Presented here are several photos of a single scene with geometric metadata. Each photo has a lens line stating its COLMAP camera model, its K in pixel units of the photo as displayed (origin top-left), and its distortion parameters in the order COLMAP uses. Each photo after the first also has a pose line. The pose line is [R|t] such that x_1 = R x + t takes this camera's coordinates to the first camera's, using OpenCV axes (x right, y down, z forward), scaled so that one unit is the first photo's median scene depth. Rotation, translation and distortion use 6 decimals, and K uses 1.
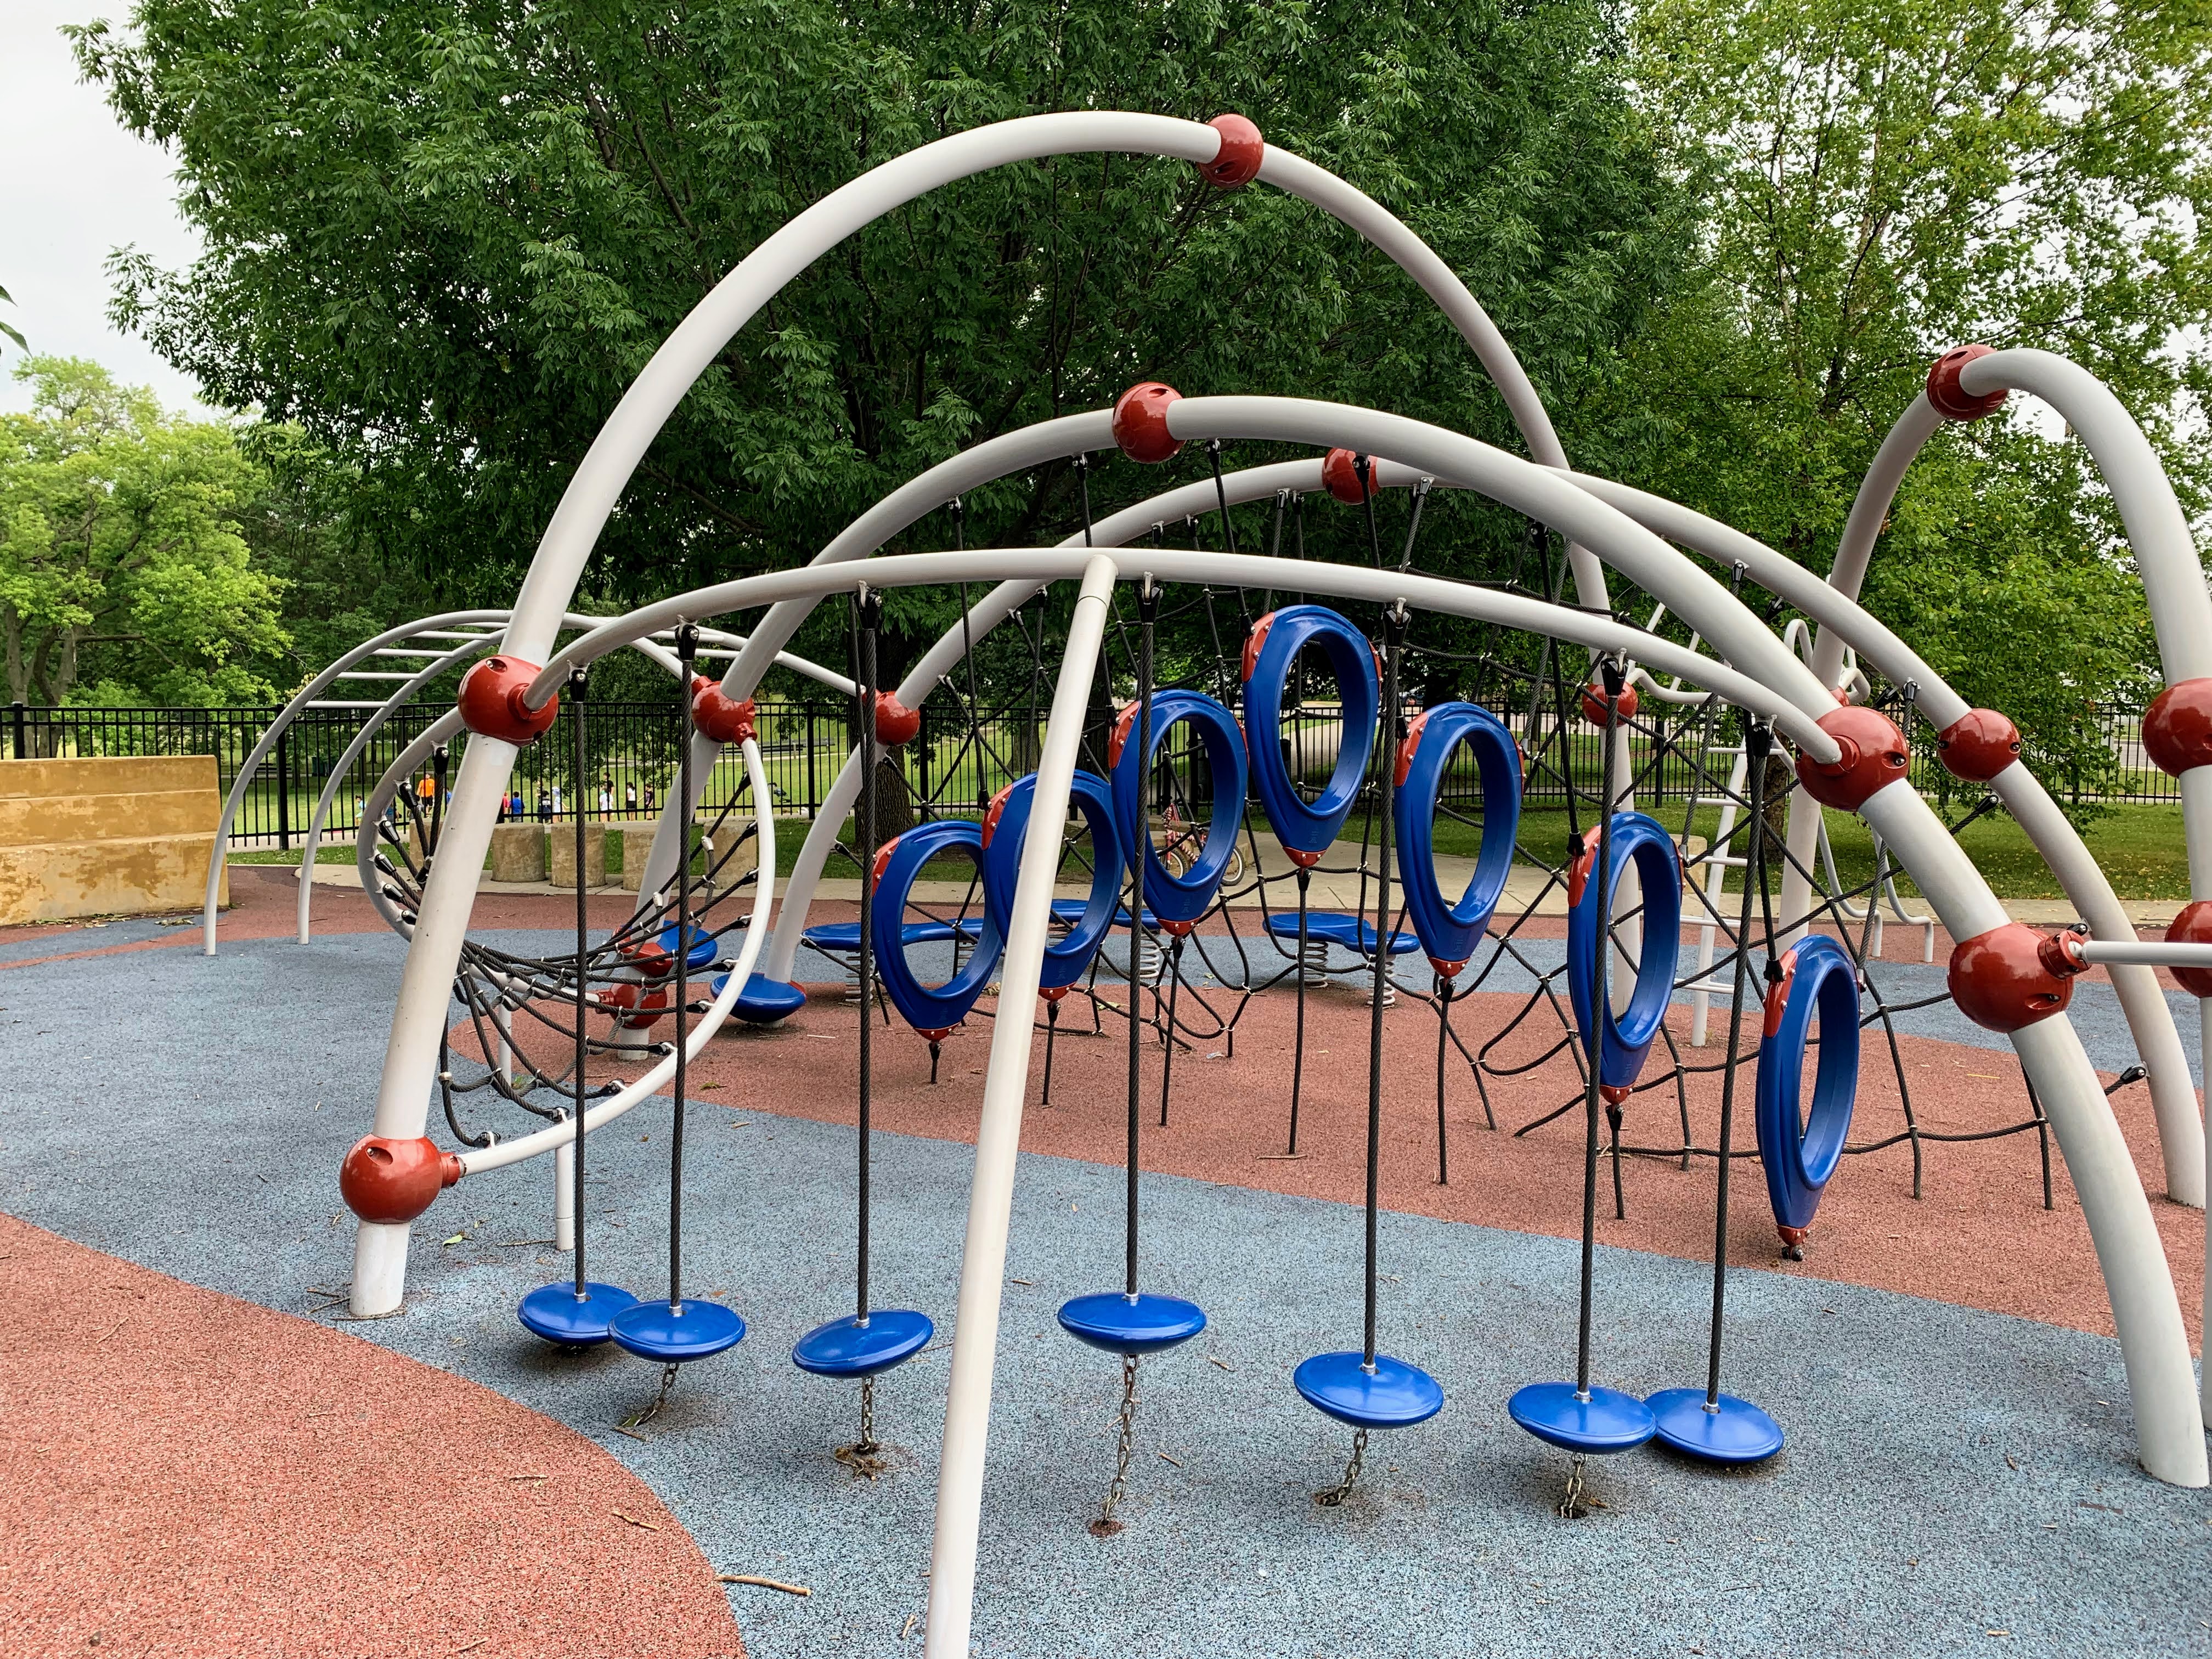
lens RADIAL K [[1689.7, 0, 1110.4], [0, 1689.7, 819.8], [0, 0, 1]] dist [-0.000646, -0.000199]
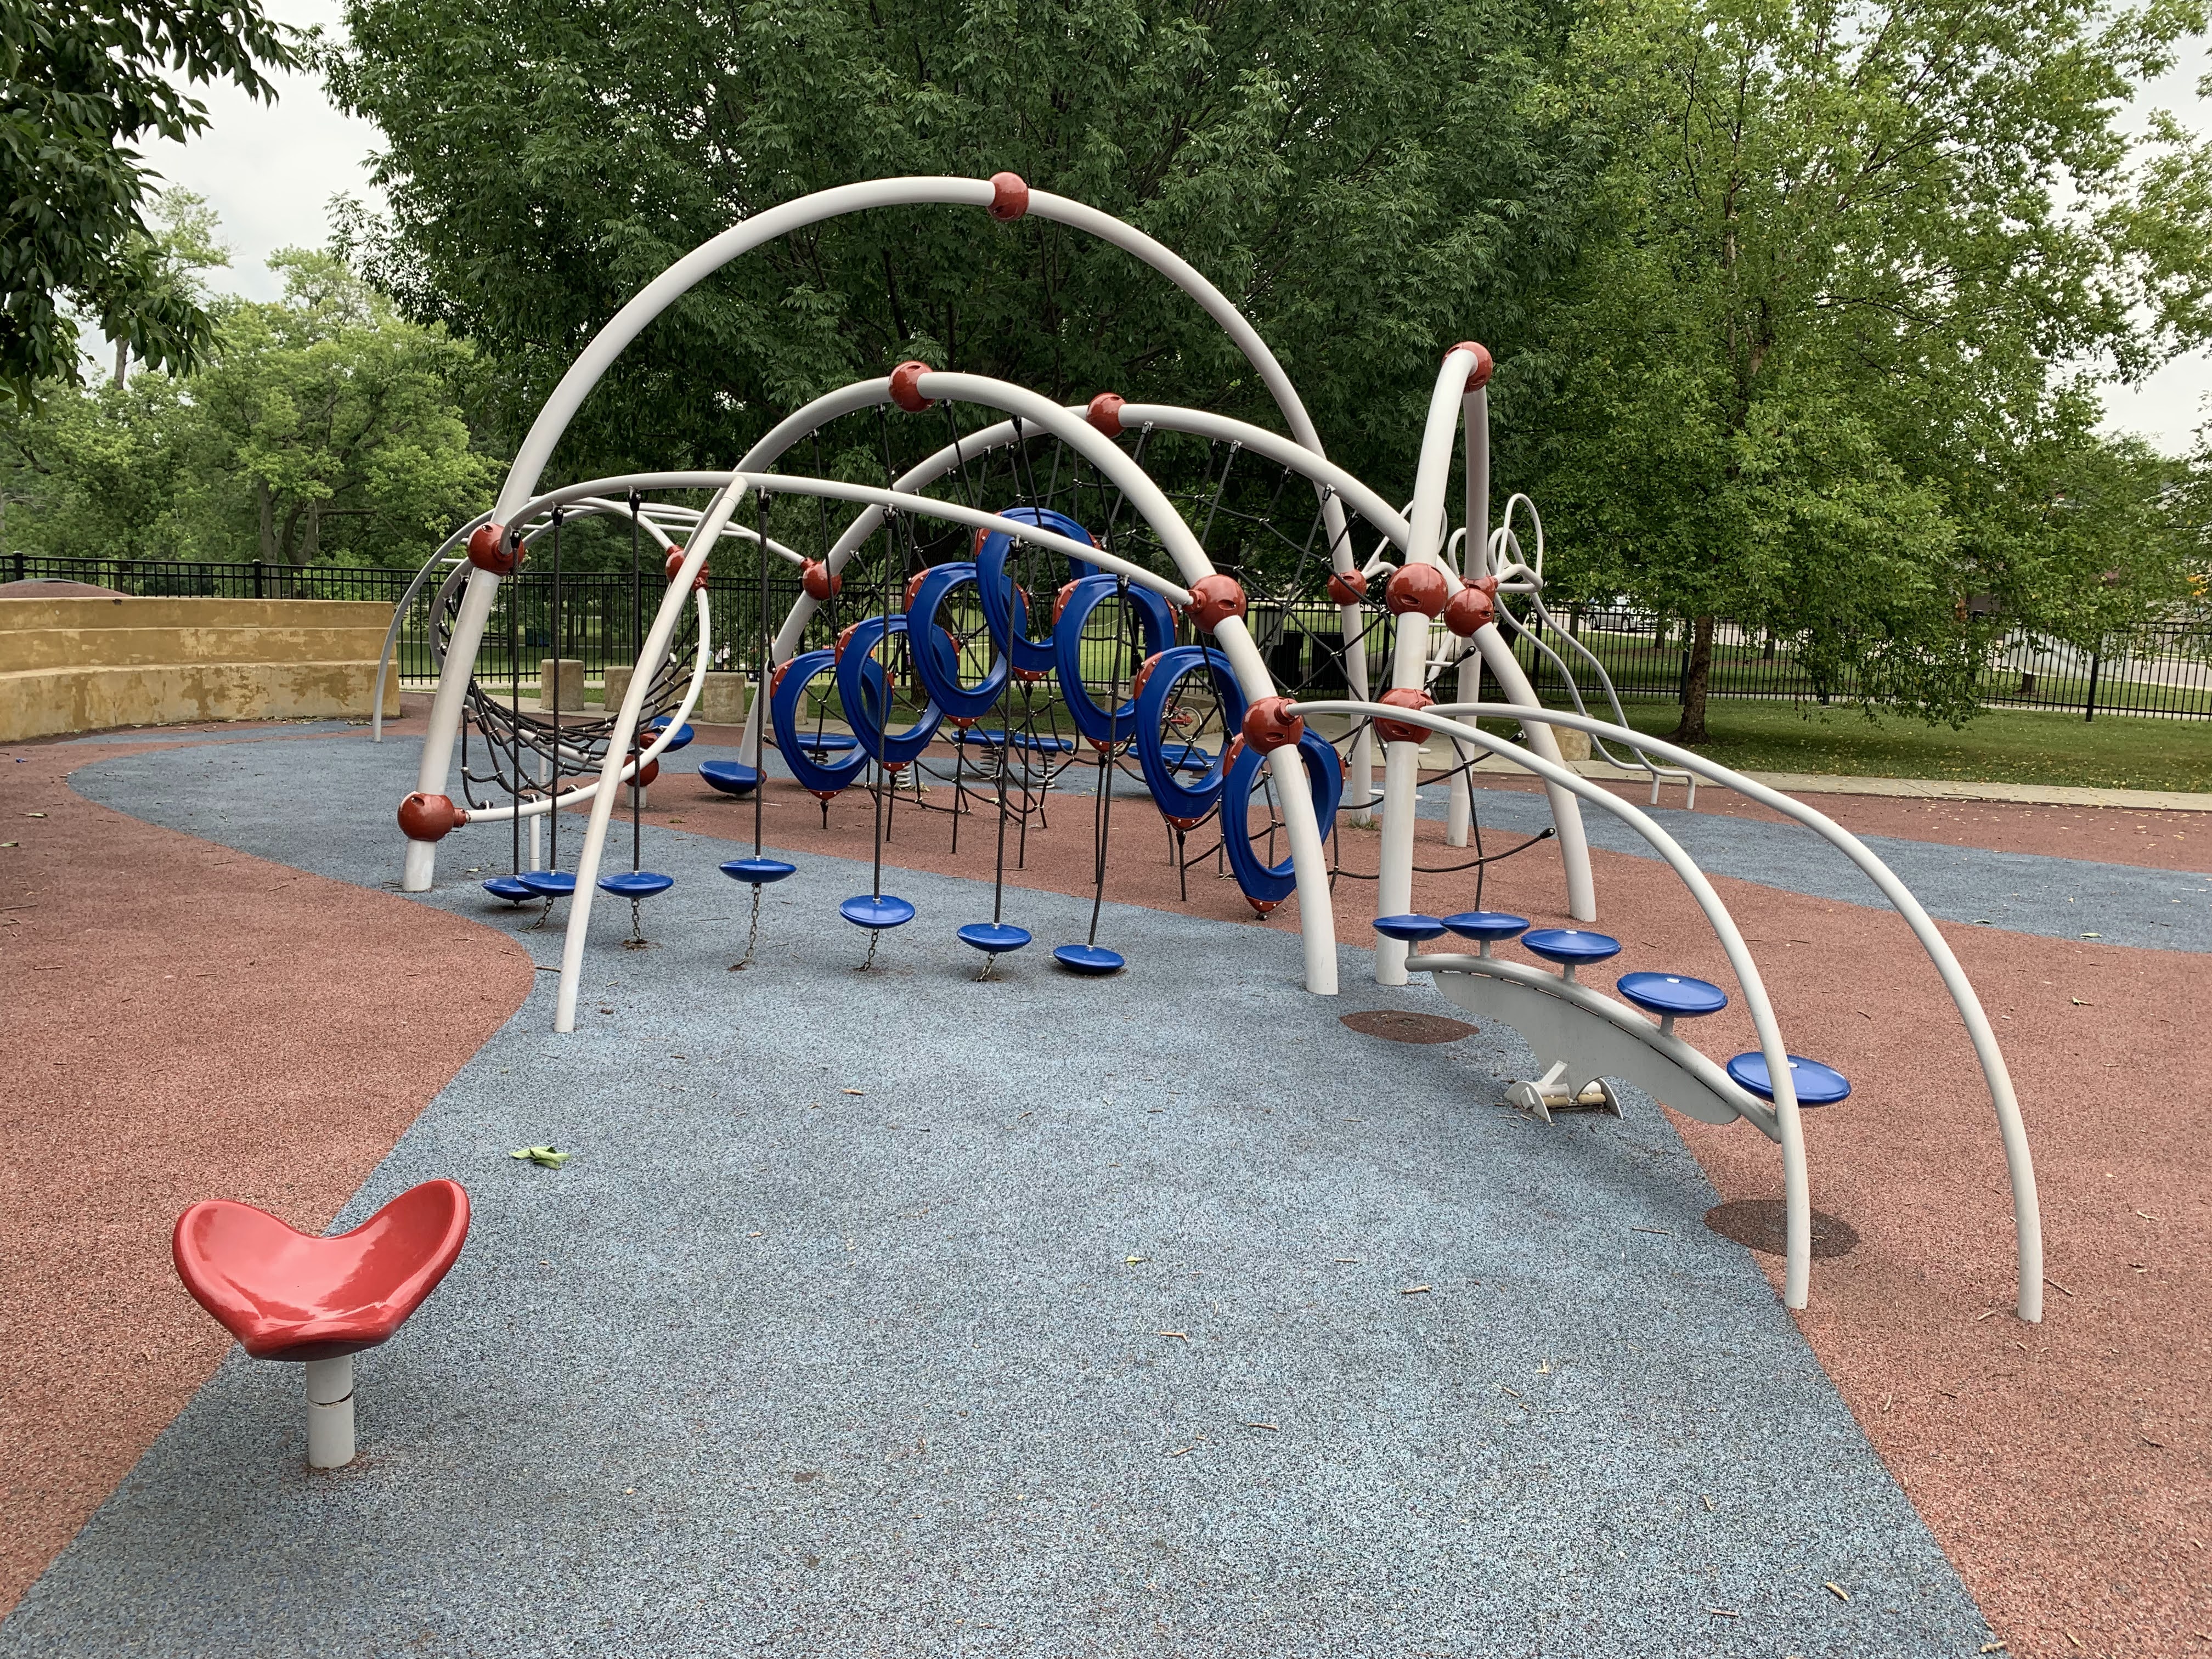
lens RADIAL K [[1689.7, 0, 1110.4], [0, 1689.7, 819.8], [0, 0, 1]] dist [-0.000646, -0.000199]
pose [[0.992729, 0.045122, -0.111598, 0.139310], [-0.038342, 0.997329, 0.062169, 0.021606], [0.114105, -0.057438, 0.991807, -0.195009]]
